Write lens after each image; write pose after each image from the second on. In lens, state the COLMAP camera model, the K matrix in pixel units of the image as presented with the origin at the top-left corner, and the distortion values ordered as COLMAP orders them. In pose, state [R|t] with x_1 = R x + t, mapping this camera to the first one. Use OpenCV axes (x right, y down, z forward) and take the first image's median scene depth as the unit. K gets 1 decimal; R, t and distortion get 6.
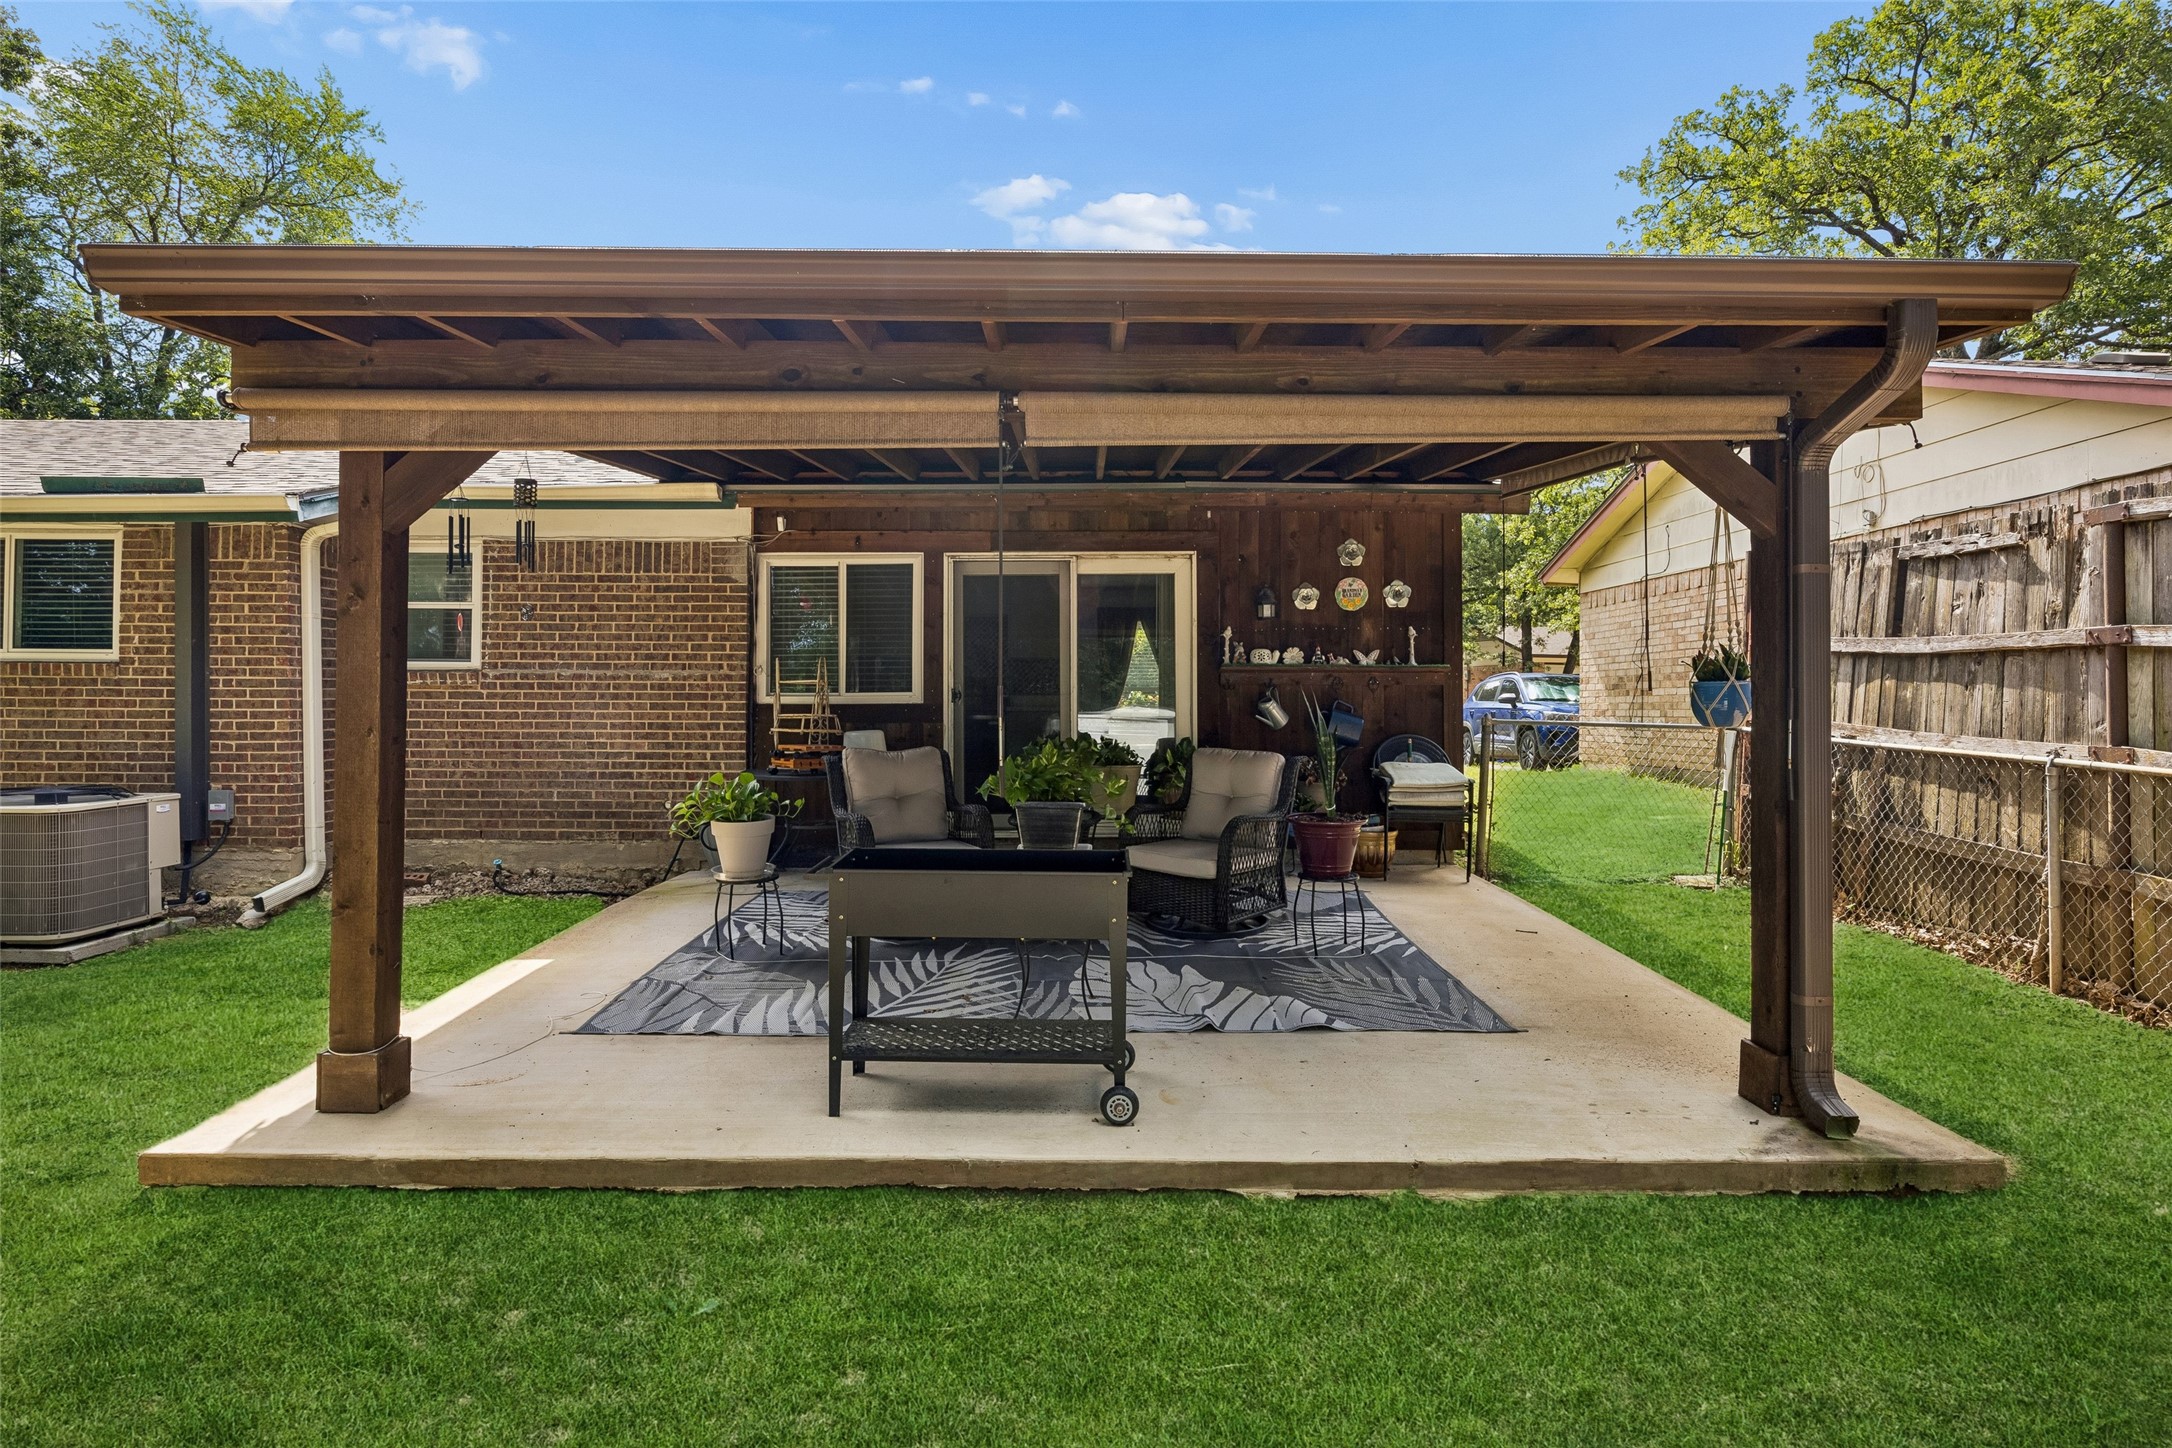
lens RADIAL K [[1148.6, 0, 1098.0], [0, 1148.6, 703.3], [0, 0, 1]] dist [-0.003665, -0.001779]
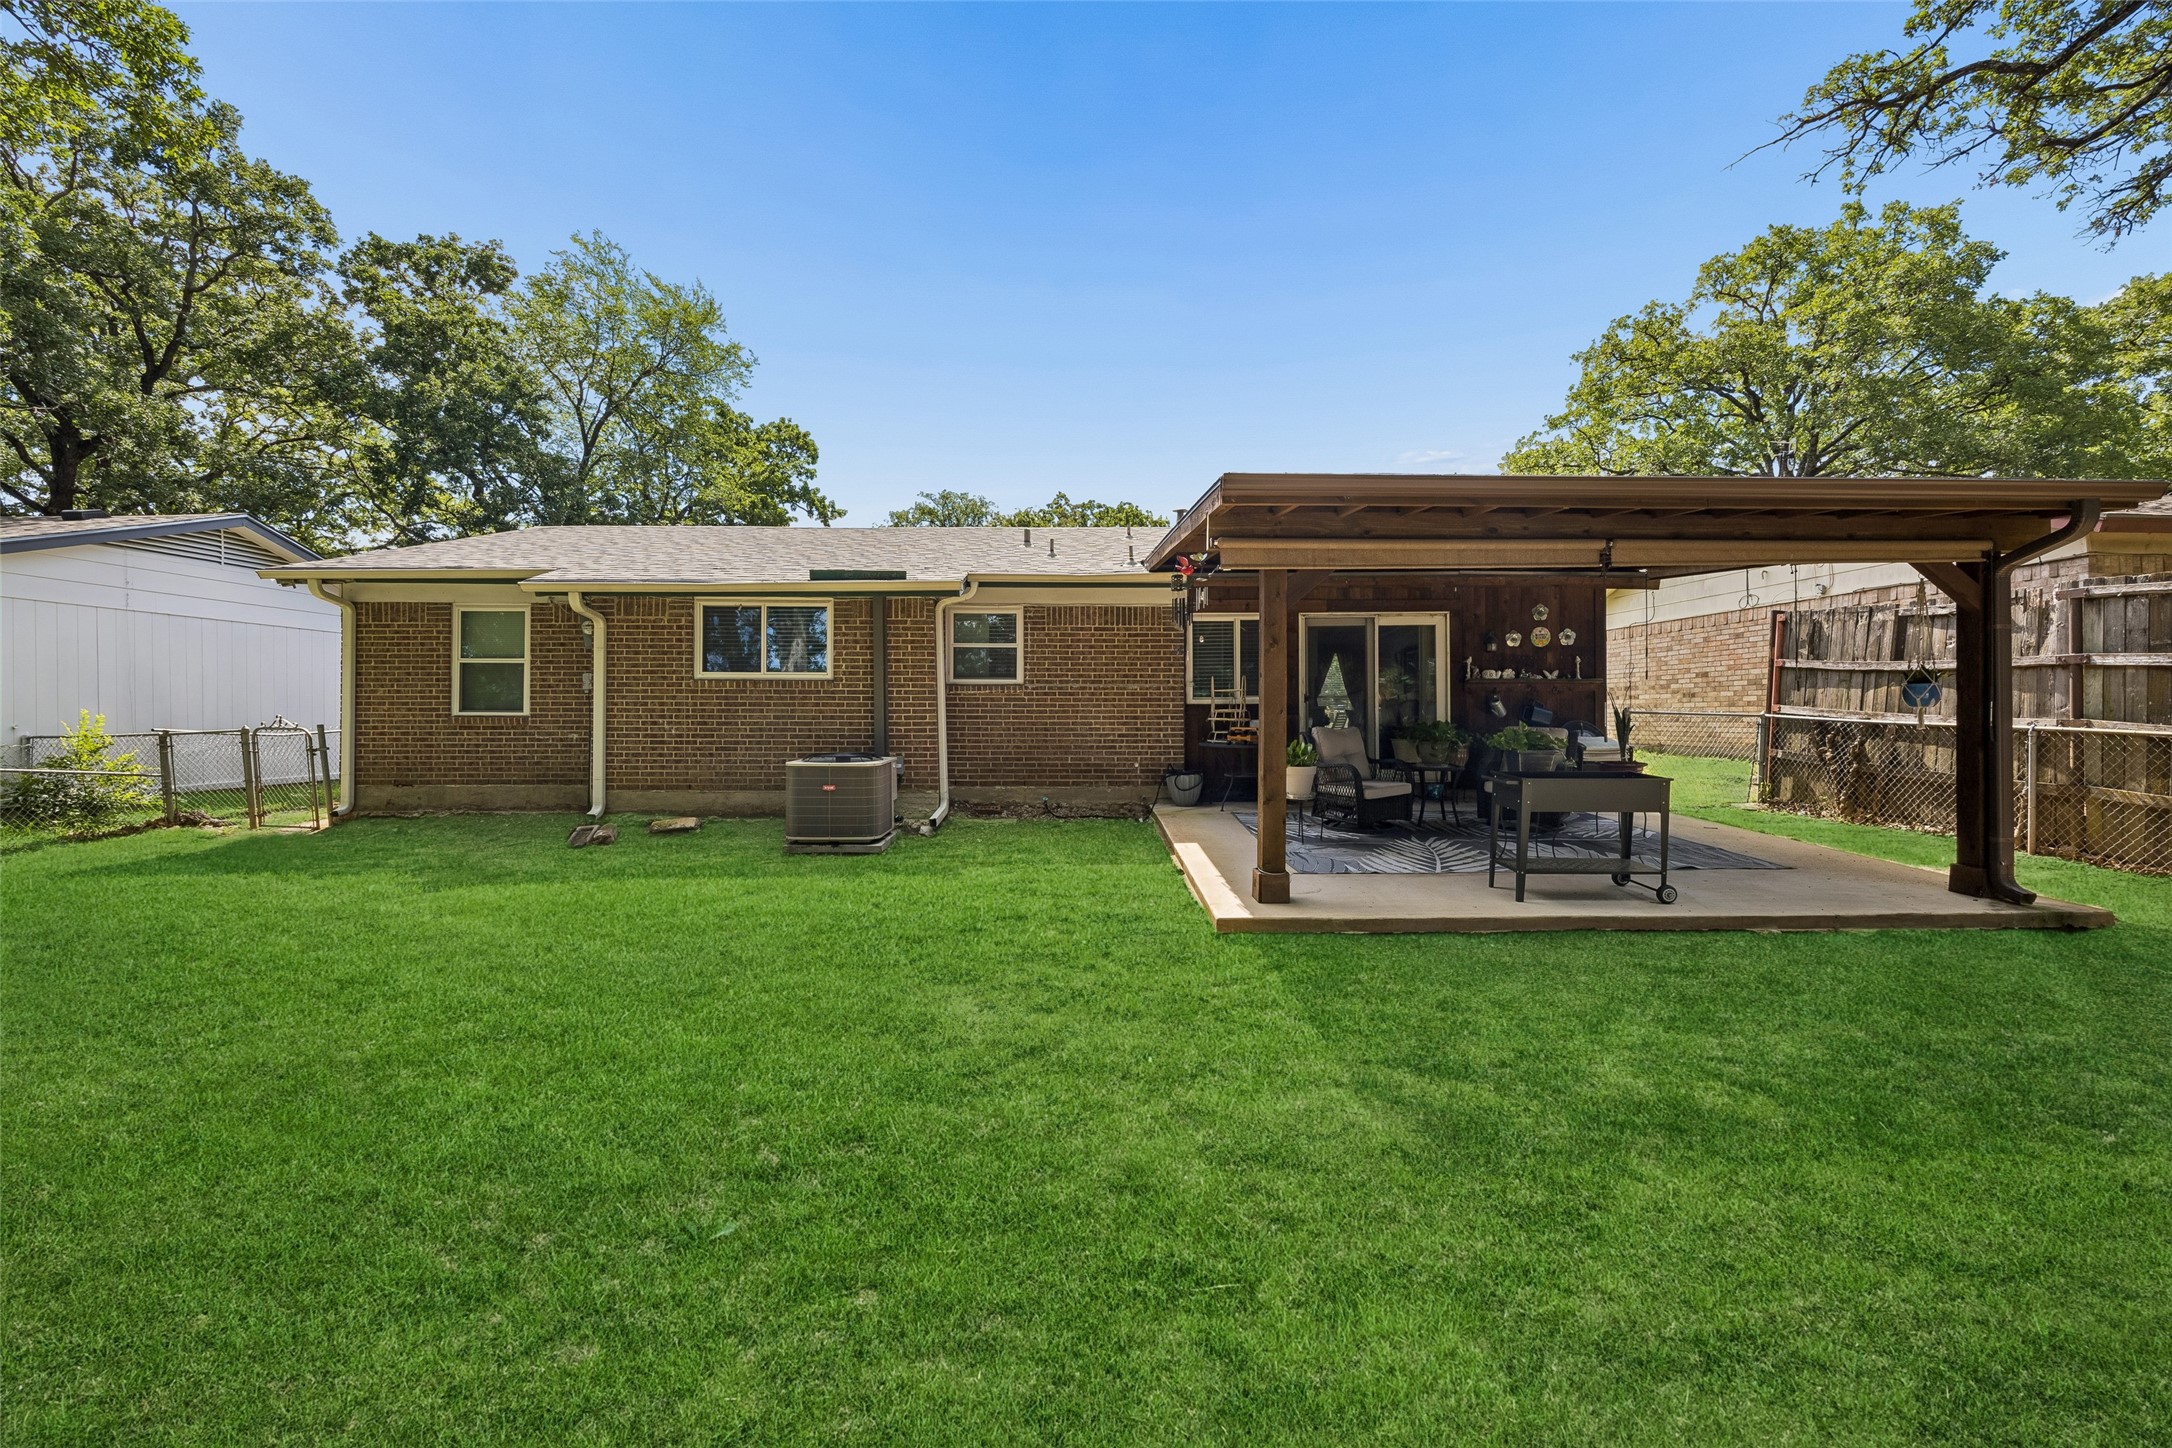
lens RADIAL K [[820.2, 0, 1098.4], [0, 820.2, 723.6], [0, 0, 1]] dist [0.000759, -0.000488]
pose [[0.999832, -0.005018, 0.017649, -0.451819], [0.004765, 0.999885, 0.014397, 0.011220], [-0.017719, -0.014311, 0.999741, -0.189670]]
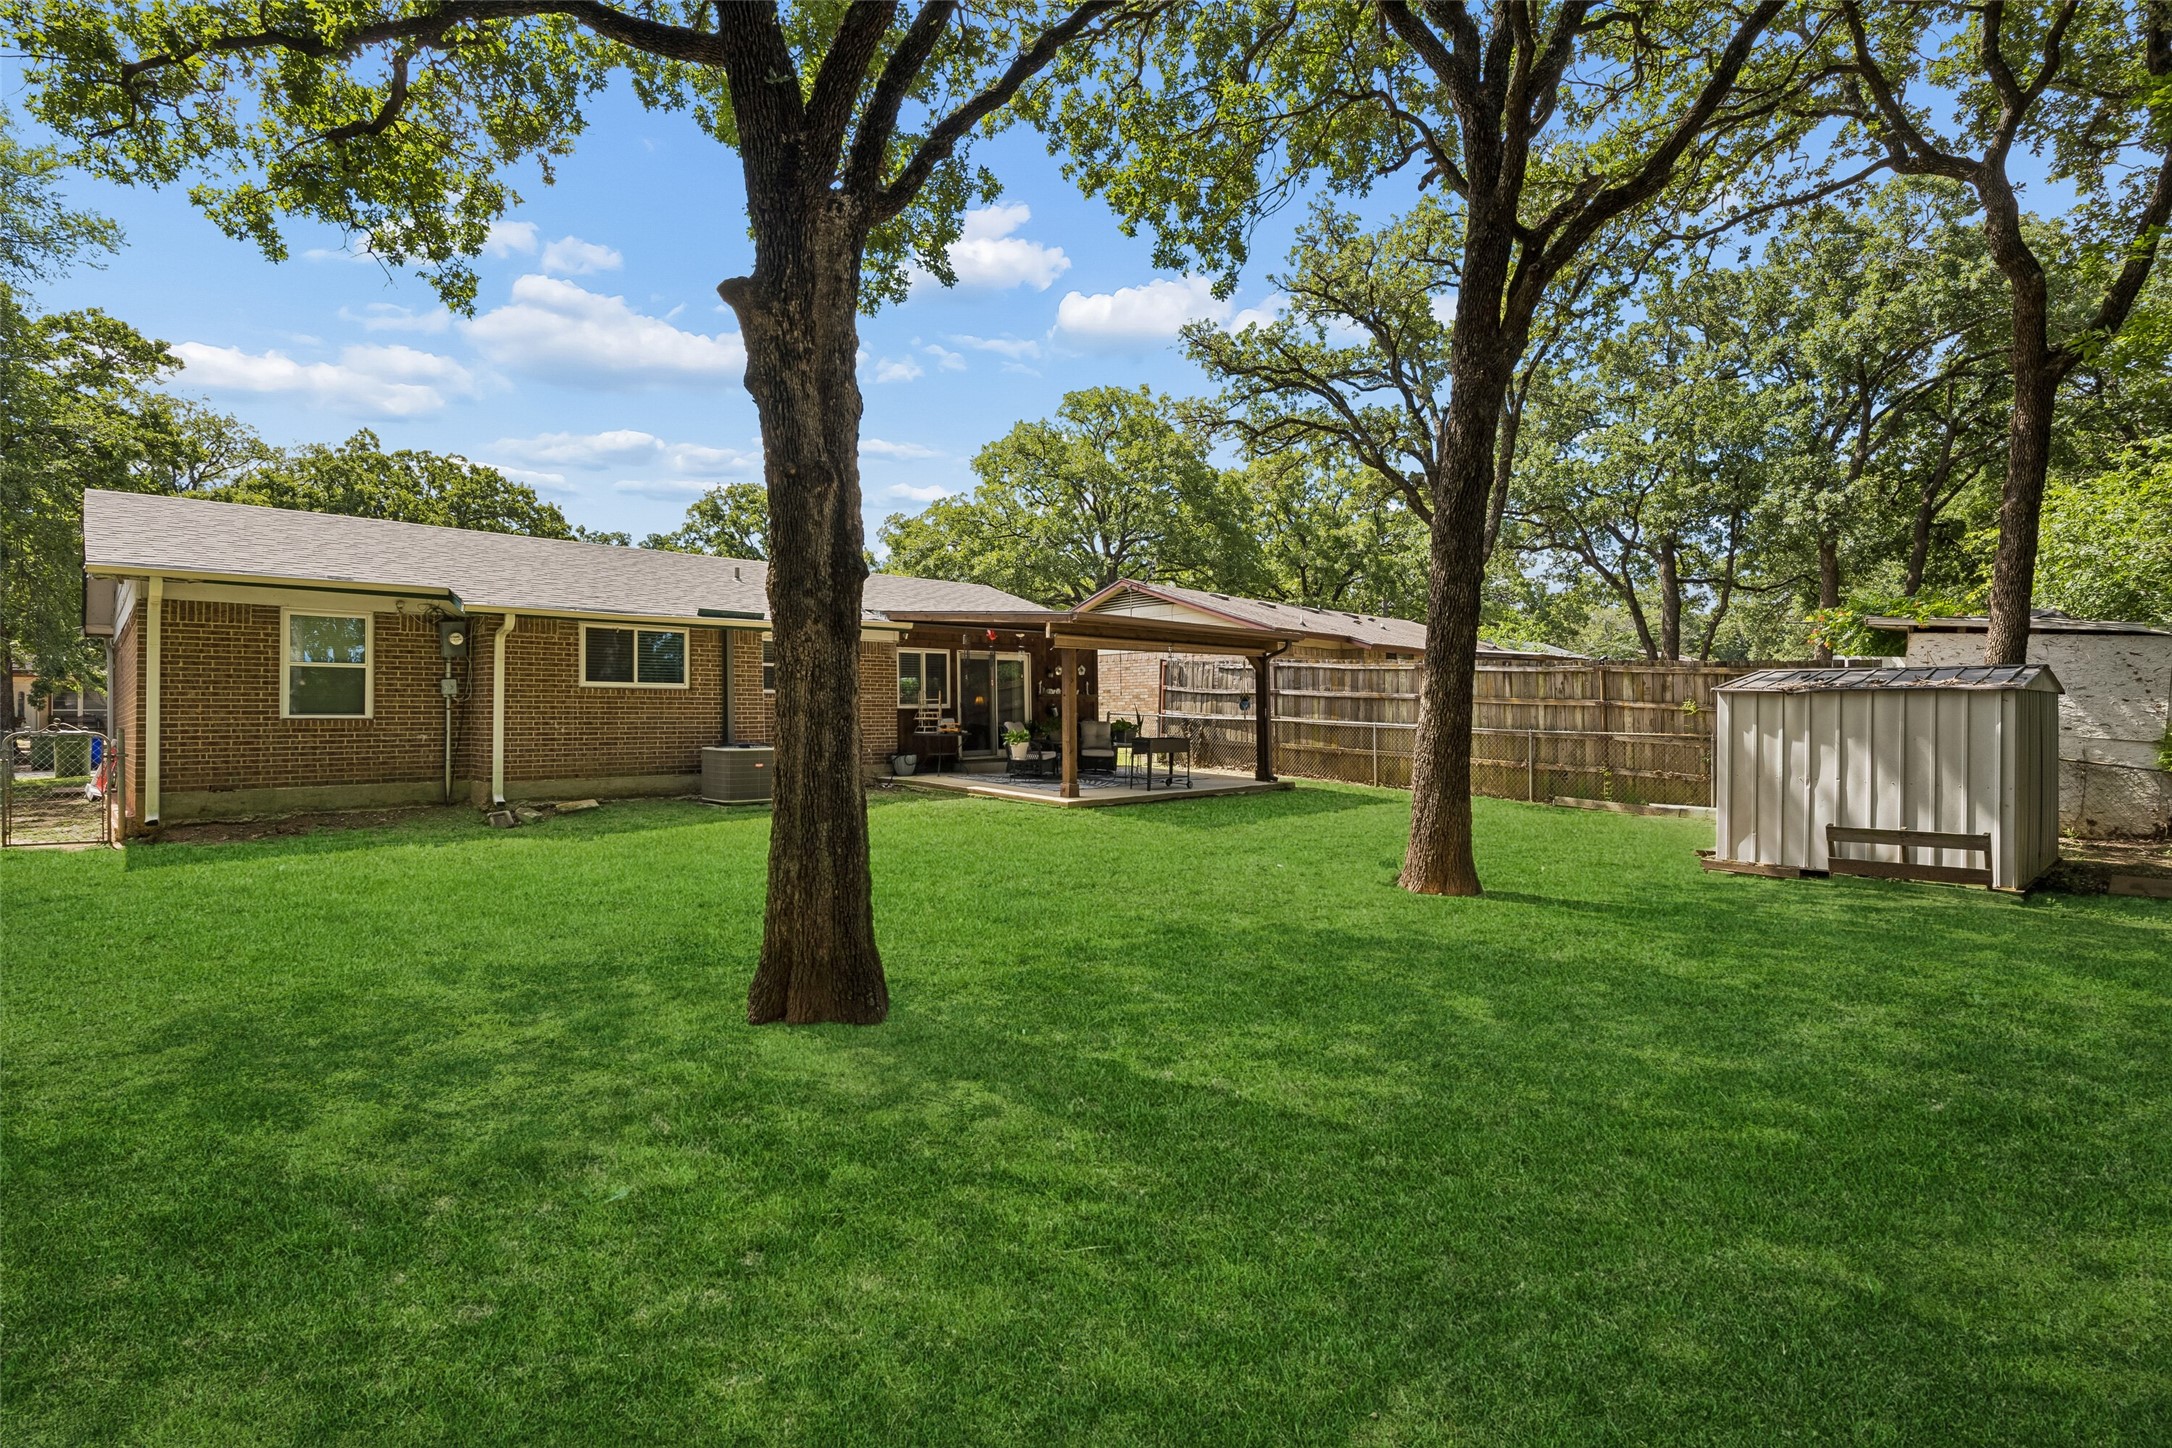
lens RADIAL K [[1020.8, 0, 1088.9], [0, 1020.8, 717.6], [0, 0, 1]] dist [-0.012057, -0.000268]
pose [[0.709105, -0.008084, 0.705057, -1.557679], [0.007778, 0.999963, 0.003644, 0.014927], [-0.705060, 0.002900, 0.709142, -0.844190]]
